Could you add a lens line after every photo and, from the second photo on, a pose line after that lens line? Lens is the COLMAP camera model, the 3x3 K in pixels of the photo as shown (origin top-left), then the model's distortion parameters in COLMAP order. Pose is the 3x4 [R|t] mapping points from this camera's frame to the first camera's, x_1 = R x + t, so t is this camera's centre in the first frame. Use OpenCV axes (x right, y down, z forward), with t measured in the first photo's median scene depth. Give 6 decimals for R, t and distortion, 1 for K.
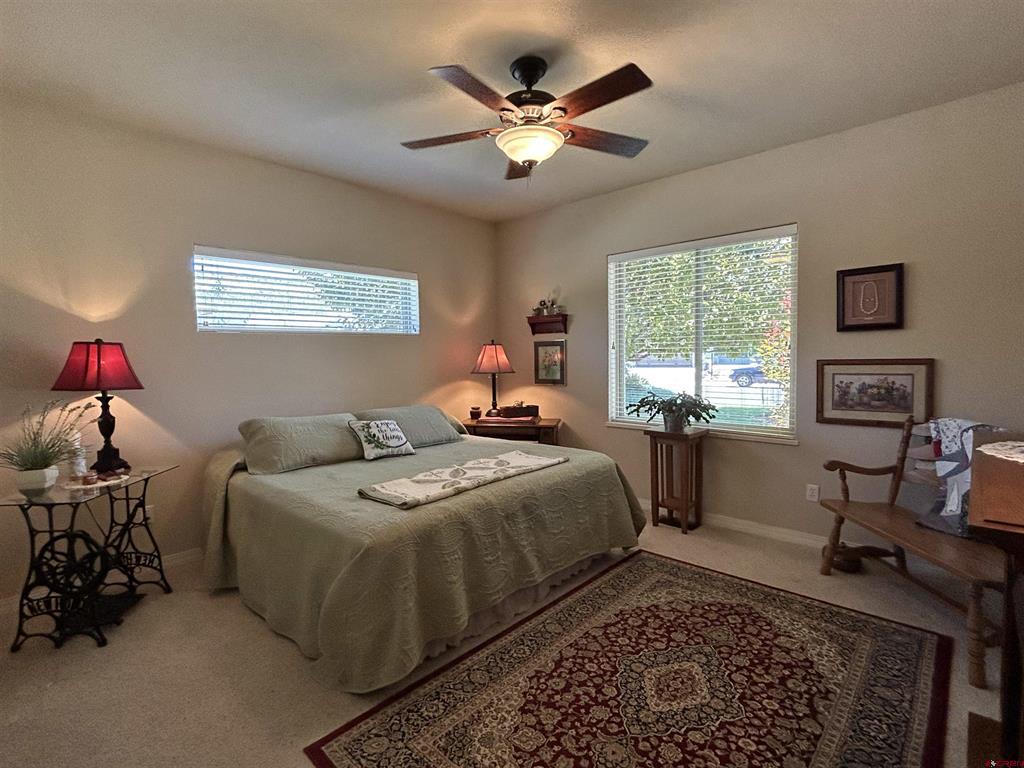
lens RADIAL K [[501.2, 0, 512.0], [0, 501.2, 384.0], [0, 0, 1]] dist [-0.001107, -0.000005]
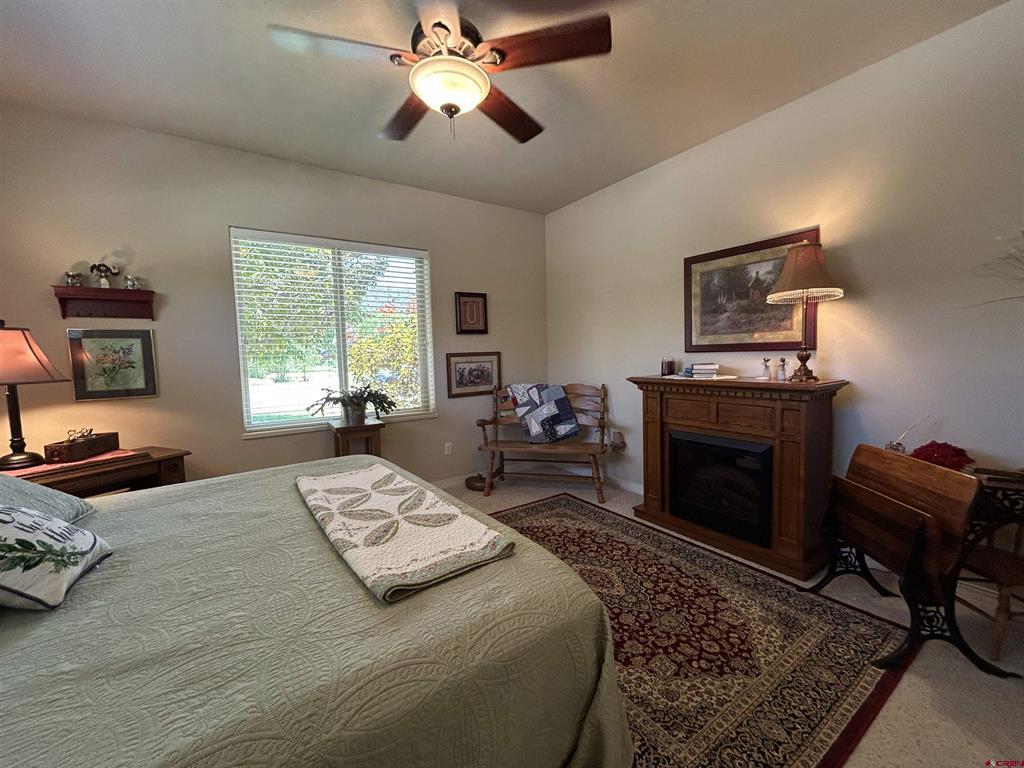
lens RADIAL K [[415.4, 0, 512.0], [0, 415.4, 384.0], [0, 0, 1]] dist [0.000347, 0.000797]
pose [[0.215657, -0.059209, 0.974672, -0.540441], [0.081996, 0.995733, 0.042346, 0.003341], [-0.973020, 0.070788, 0.219592, 0.634656]]
